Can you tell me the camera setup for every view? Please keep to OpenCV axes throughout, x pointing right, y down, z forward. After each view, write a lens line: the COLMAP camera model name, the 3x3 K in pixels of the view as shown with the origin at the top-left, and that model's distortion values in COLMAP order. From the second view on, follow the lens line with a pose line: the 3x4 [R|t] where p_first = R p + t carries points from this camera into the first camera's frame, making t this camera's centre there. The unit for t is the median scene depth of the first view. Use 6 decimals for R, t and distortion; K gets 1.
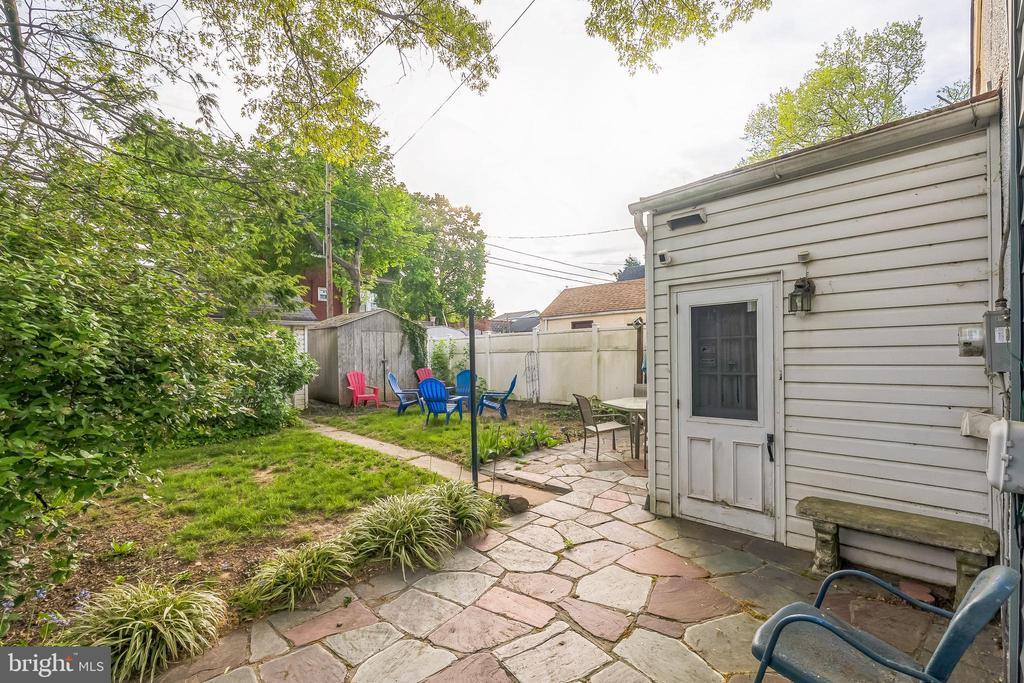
lens RADIAL K [[470.6, 0, 503.1], [0, 470.6, 364.1], [0, 0, 1]] dist [-0.015103, 0.005099]
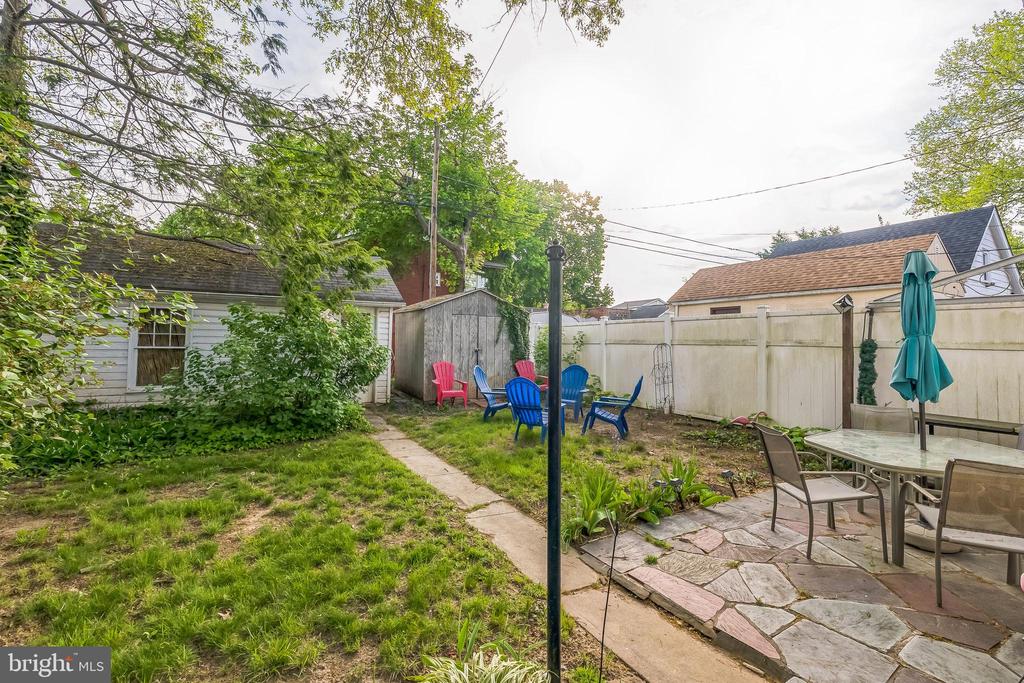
lens RADIAL K [[470.6, 0, 500.6], [0, 470.6, 322.1], [0, 0, 1]] dist [-0.015103, 0.005099]
pose [[0.968008, 0.014976, -0.250474, -0.002942], [-0.031202, 0.997654, -0.060935, -0.007778], [0.248974, 0.066801, 0.966204, 0.207339]]
